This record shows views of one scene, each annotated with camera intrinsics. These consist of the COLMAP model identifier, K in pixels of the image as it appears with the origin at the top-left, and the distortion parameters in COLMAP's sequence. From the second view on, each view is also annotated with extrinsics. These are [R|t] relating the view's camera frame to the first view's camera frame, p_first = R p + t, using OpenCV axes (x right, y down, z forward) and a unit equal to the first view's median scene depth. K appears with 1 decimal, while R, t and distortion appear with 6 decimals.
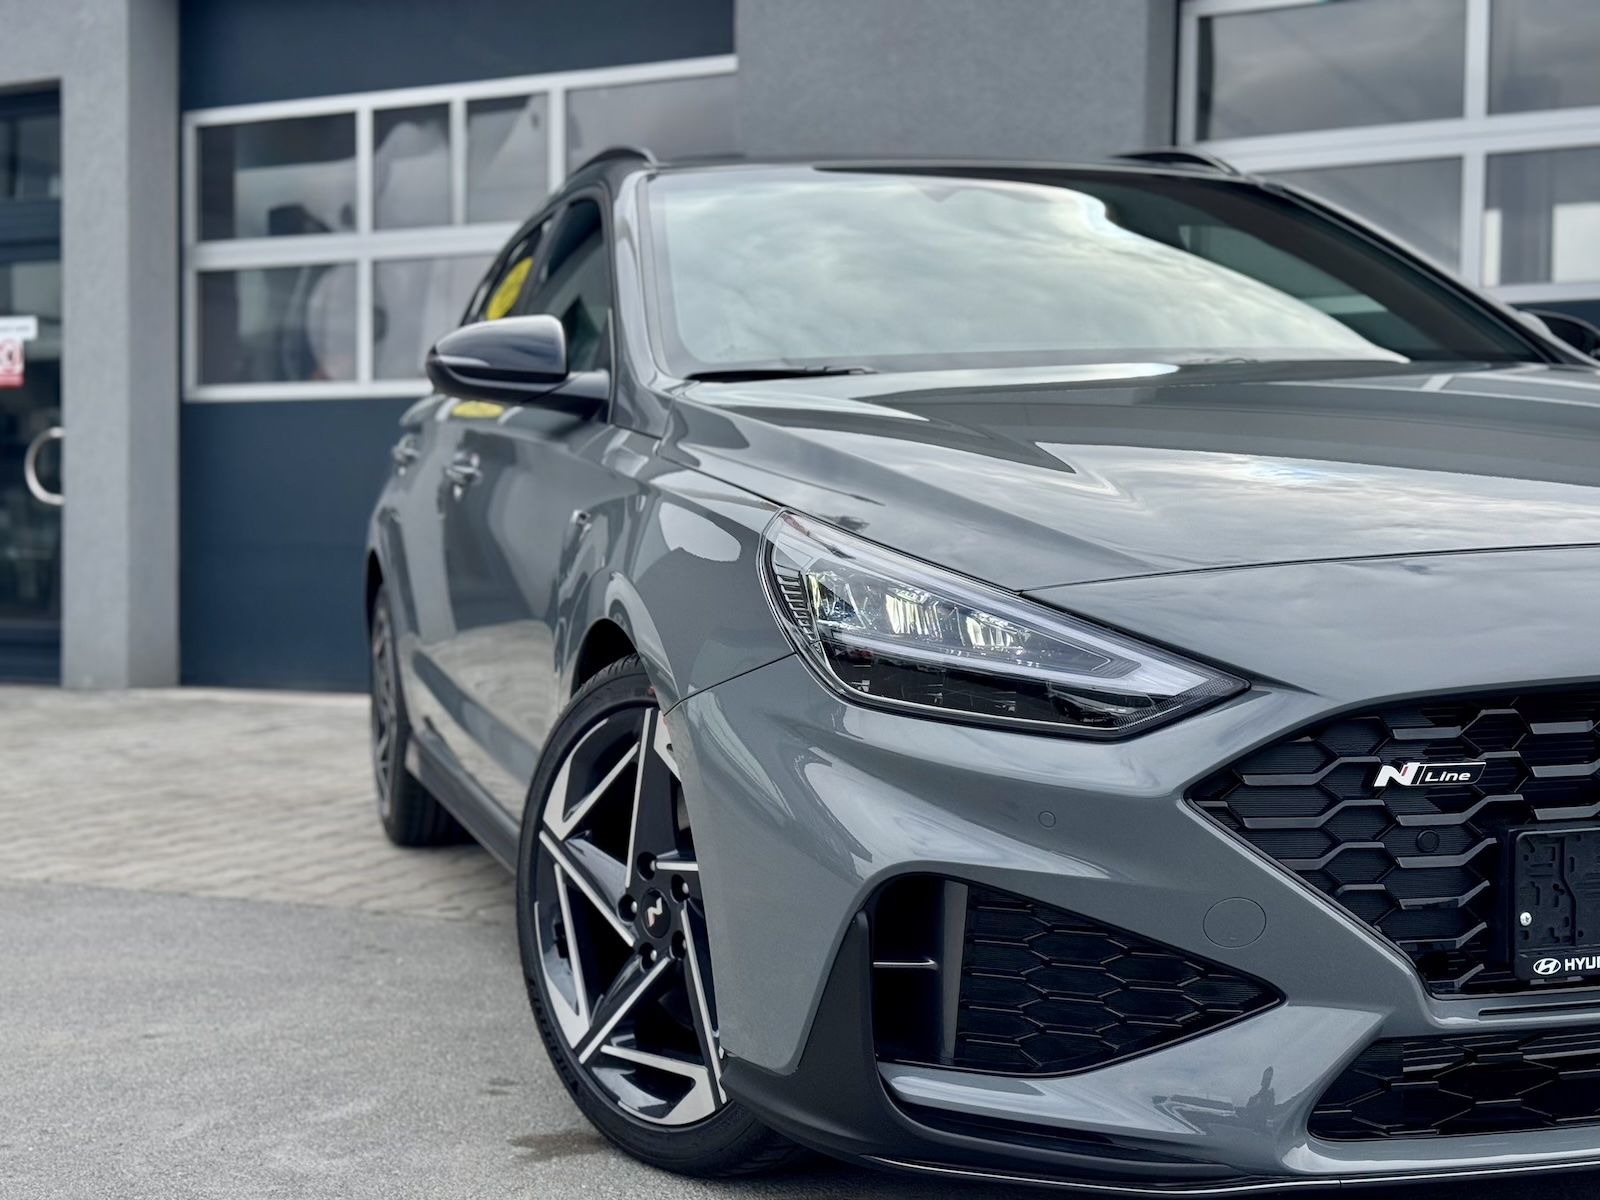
lens RADIAL K [[2220.3, 0, 762.8], [0, 2220.3, 597.7], [0, 0, 1]] dist [0.198466, -0.466860]
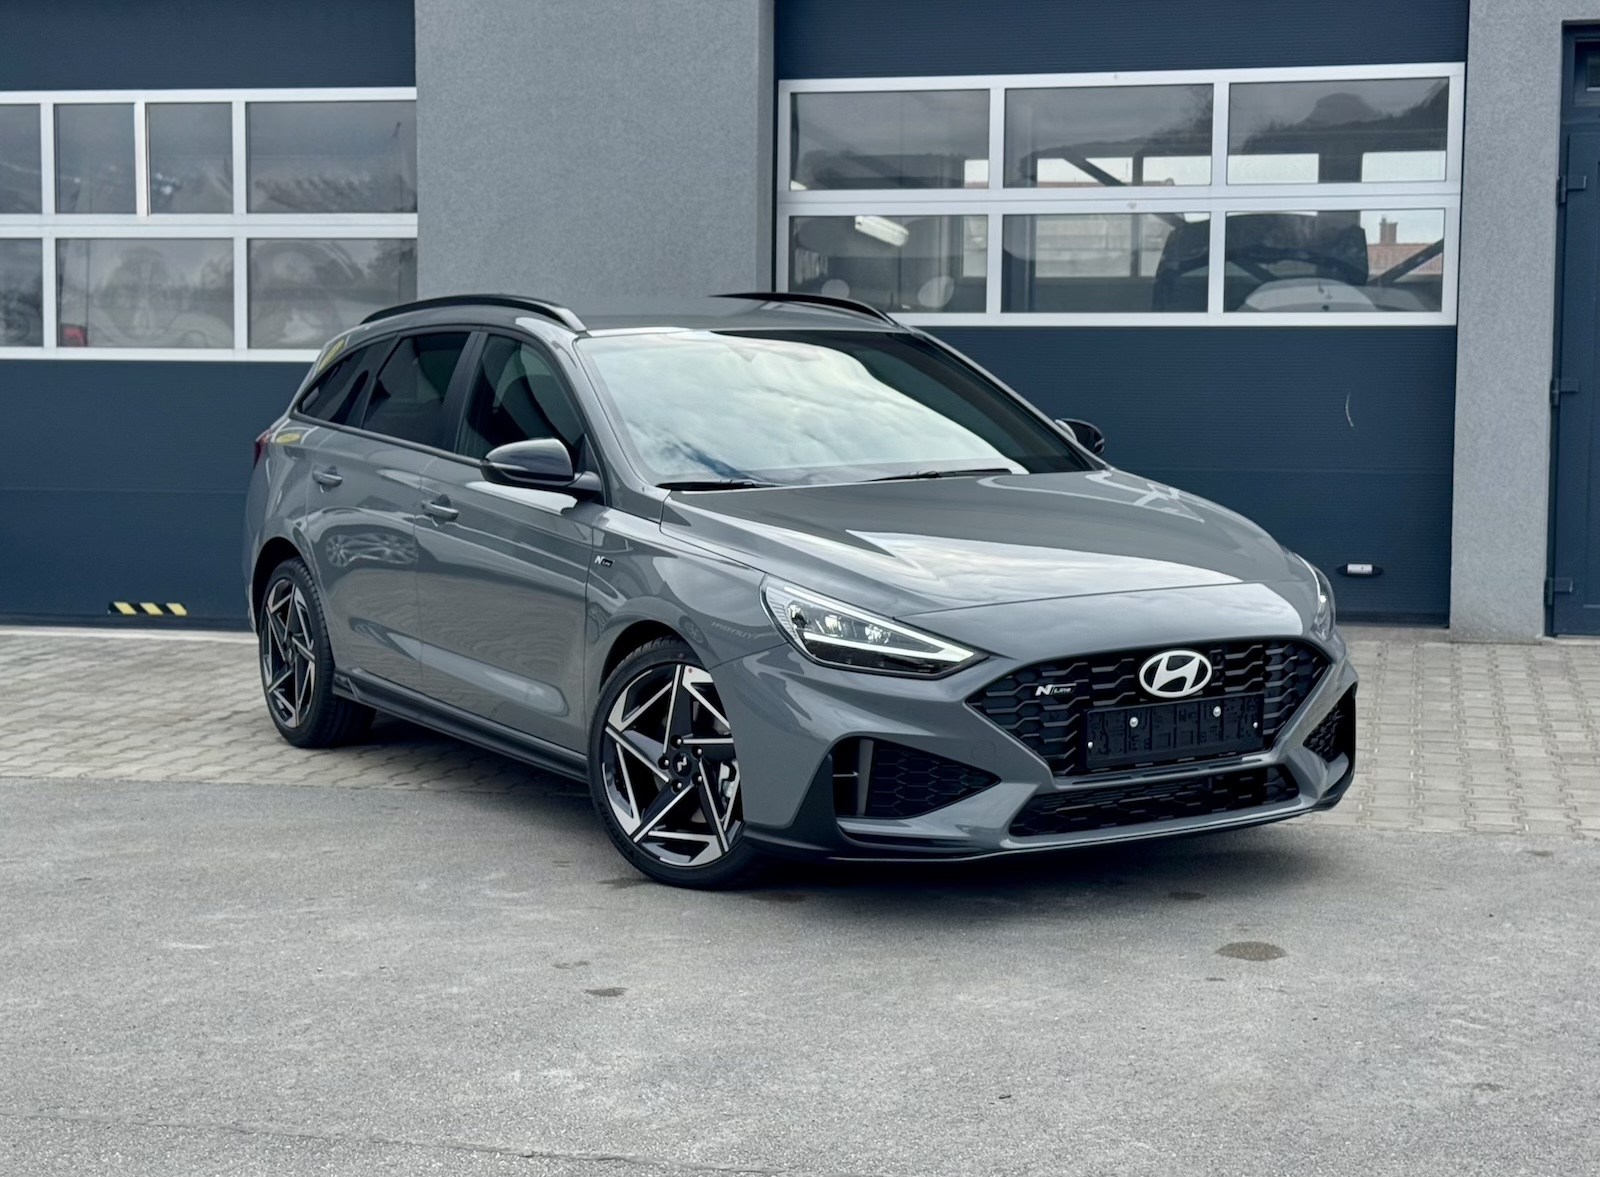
lens RADIAL K [[2556.3, 0, 800.0], [0, 2556.3, 588.5], [0, 0, 1]] dist [0.115027, -0.017942]
pose [[0.966582, -0.016430, 0.255829, -0.536021], [0.004266, 0.998837, 0.048029, -0.130643], [-0.256321, -0.045333, 0.965528, -1.270675]]
